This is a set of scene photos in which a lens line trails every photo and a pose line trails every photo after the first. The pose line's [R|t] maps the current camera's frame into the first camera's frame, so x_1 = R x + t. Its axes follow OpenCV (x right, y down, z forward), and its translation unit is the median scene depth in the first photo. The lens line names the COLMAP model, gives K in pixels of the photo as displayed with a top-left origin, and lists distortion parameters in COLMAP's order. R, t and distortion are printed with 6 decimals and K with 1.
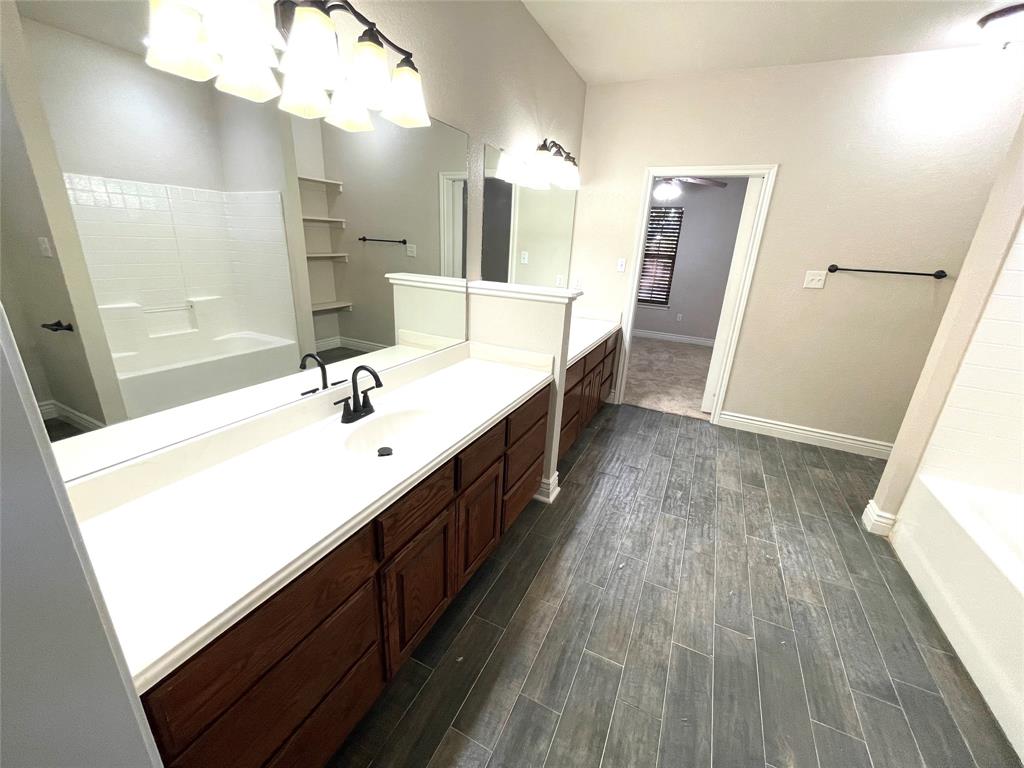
lens RADIAL K [[414.9, 0, 508.5], [0, 414.9, 379.4], [0, 0, 1]] dist [-0.002262, 0.000202]
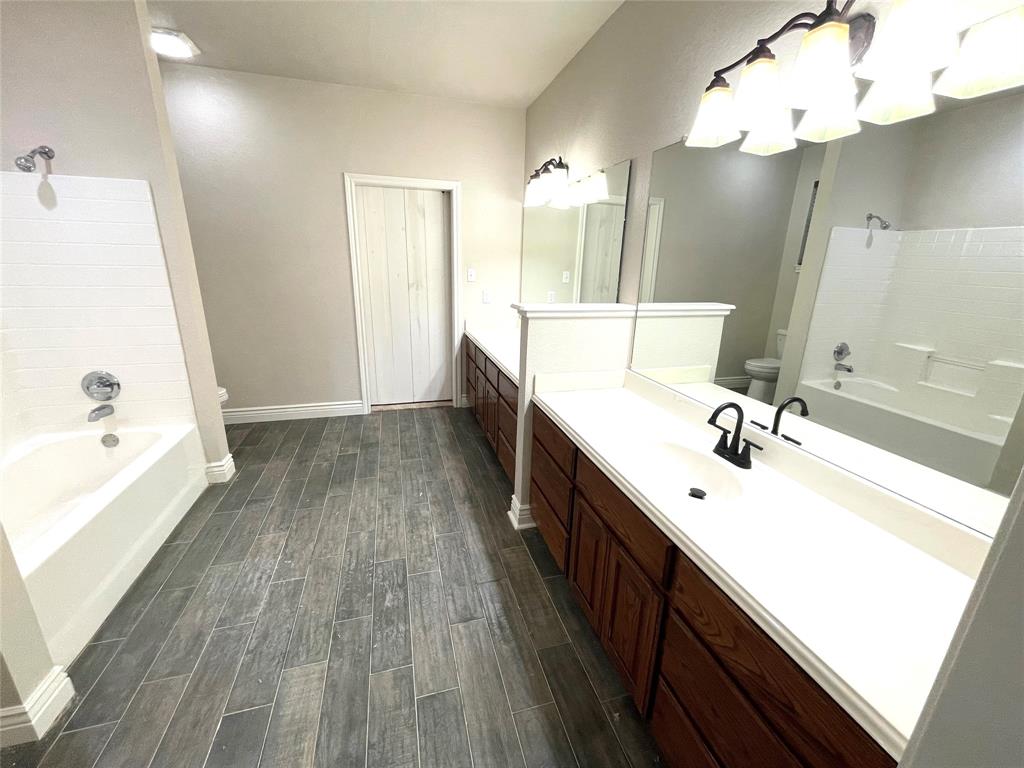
lens RADIAL K [[414.9, 0, 511.1], [0, 414.9, 386.6], [0, 0, 1]] dist [-0.002262, 0.000202]
pose [[-0.741779, 0.127898, -0.658336, 0.758208], [-0.273745, 0.838402, 0.471323, -0.449508], [0.612232, 0.529834, -0.586897, 1.523521]]
